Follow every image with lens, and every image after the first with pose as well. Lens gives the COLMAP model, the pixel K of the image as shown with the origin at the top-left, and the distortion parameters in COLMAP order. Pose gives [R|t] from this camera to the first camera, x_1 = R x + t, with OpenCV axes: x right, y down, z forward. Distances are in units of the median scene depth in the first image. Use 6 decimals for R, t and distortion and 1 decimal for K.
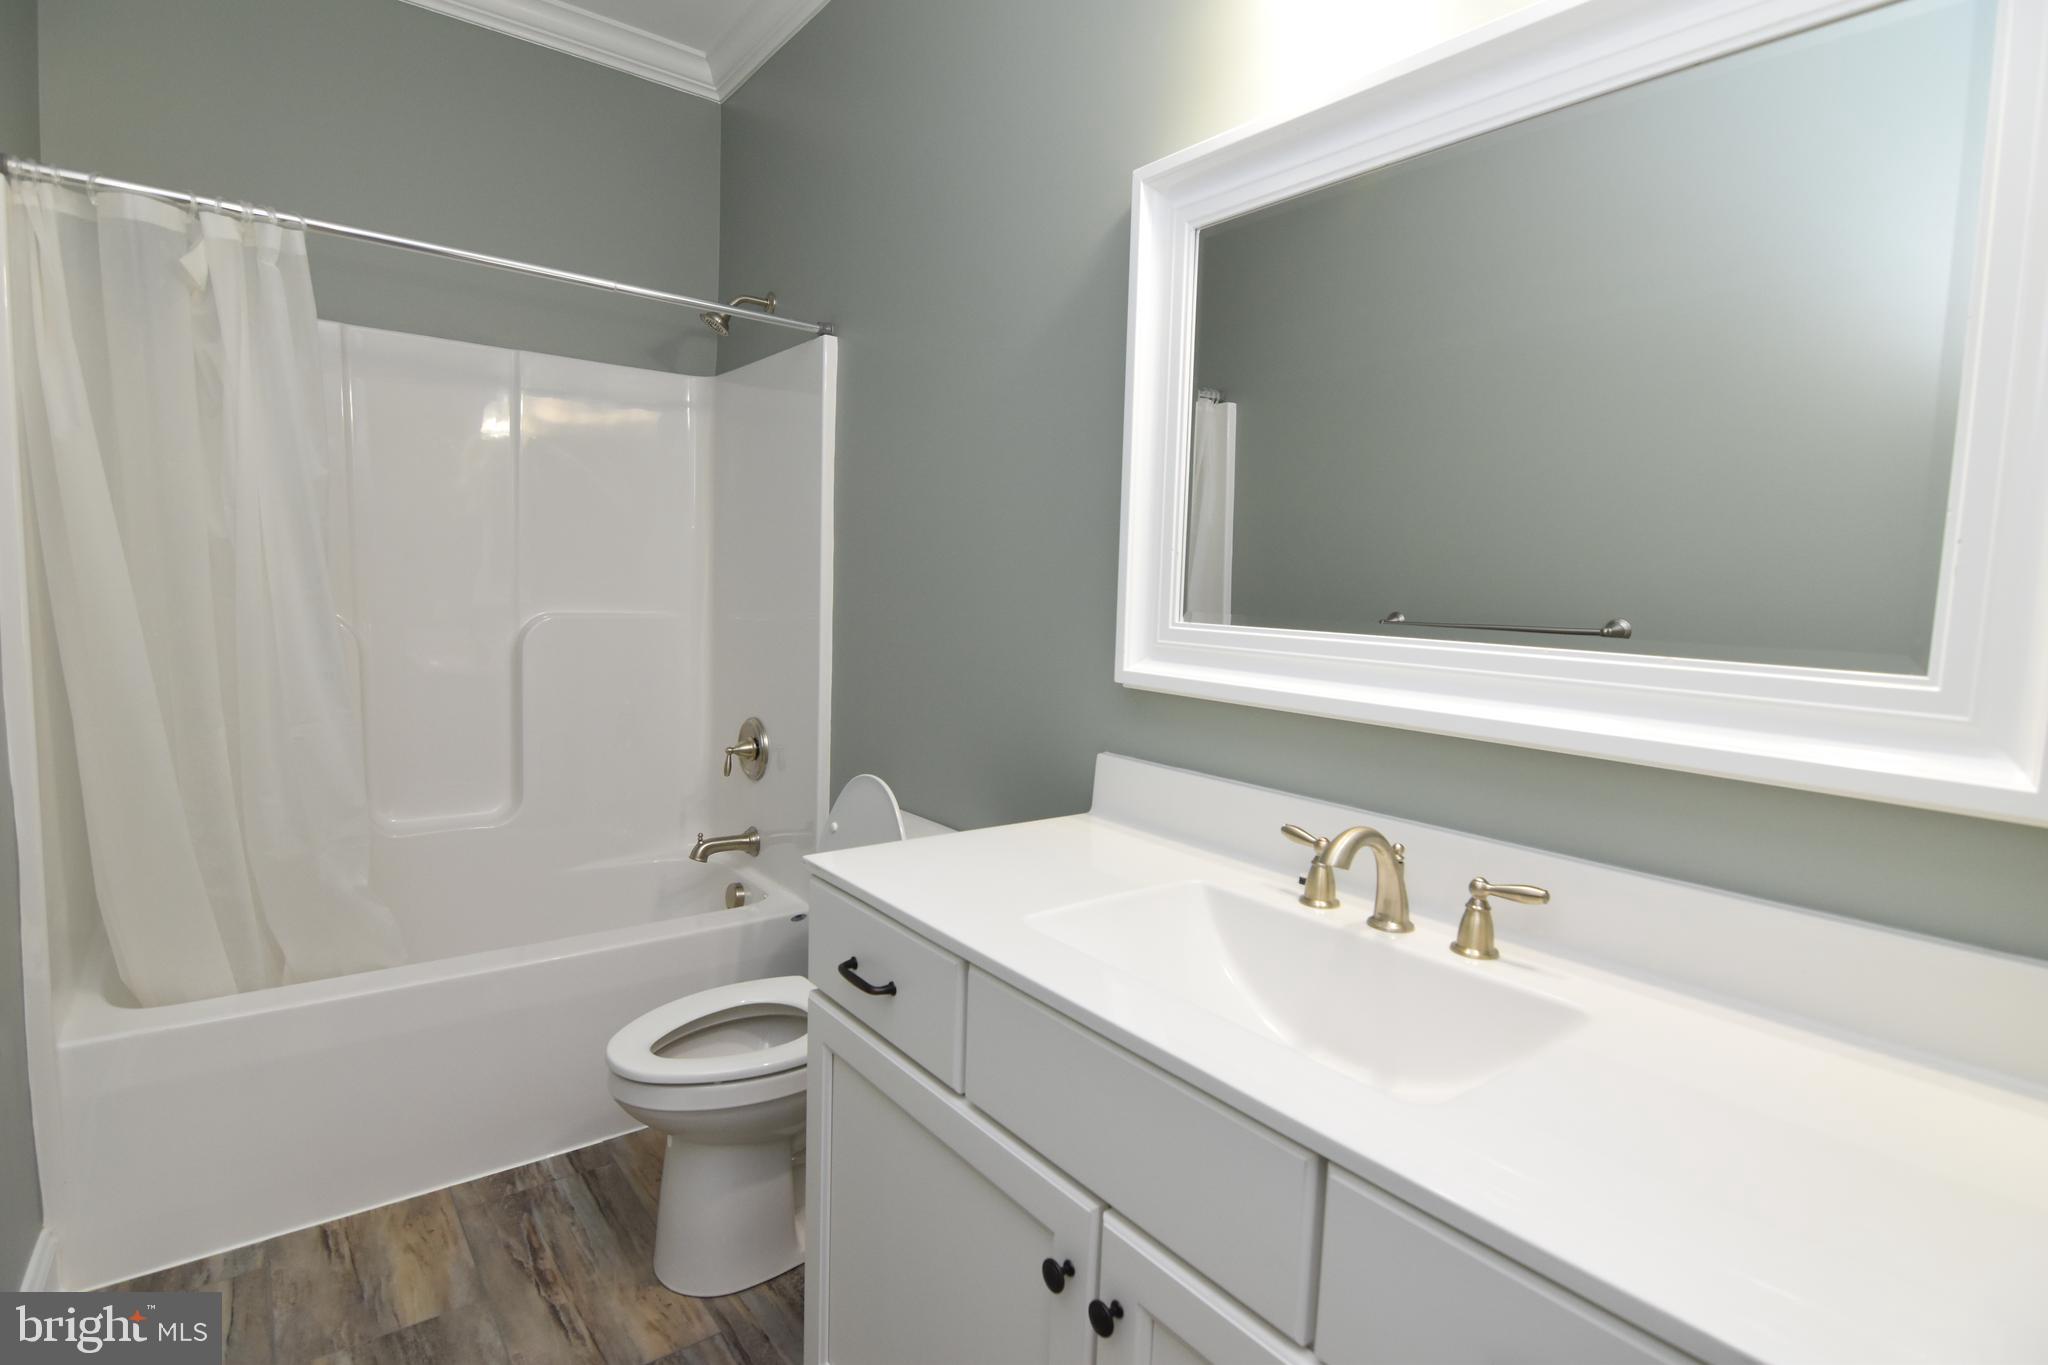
lens RADIAL K [[996.8, 0, 1026.2], [0, 996.8, 691.2], [0, 0, 1]] dist [-0.023948, -0.001614]
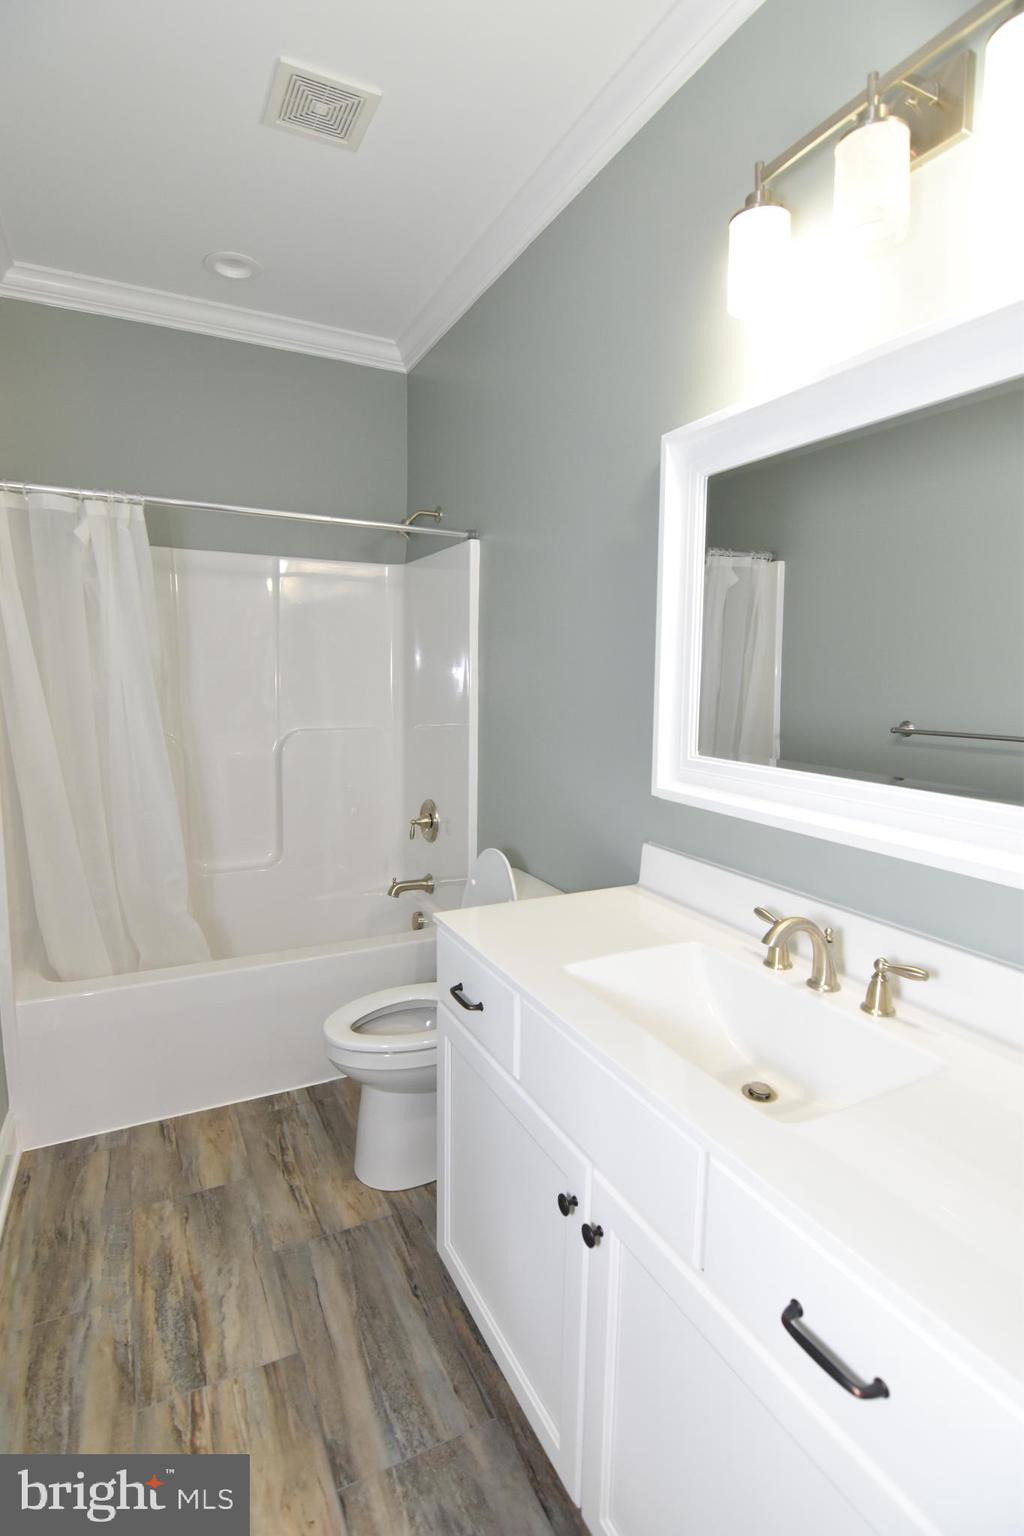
lens RADIAL K [[747.6, 0, 512.0], [0, 747.6, 768.0], [0, 0, 1]] dist [-0.023948, -0.001614]
pose [[0.980495, 0.002267, -0.196532, 0.093257], [0.001470, 0.999821, 0.018866, -0.062911], [0.196540, -0.018787, 0.980316, -0.078000]]
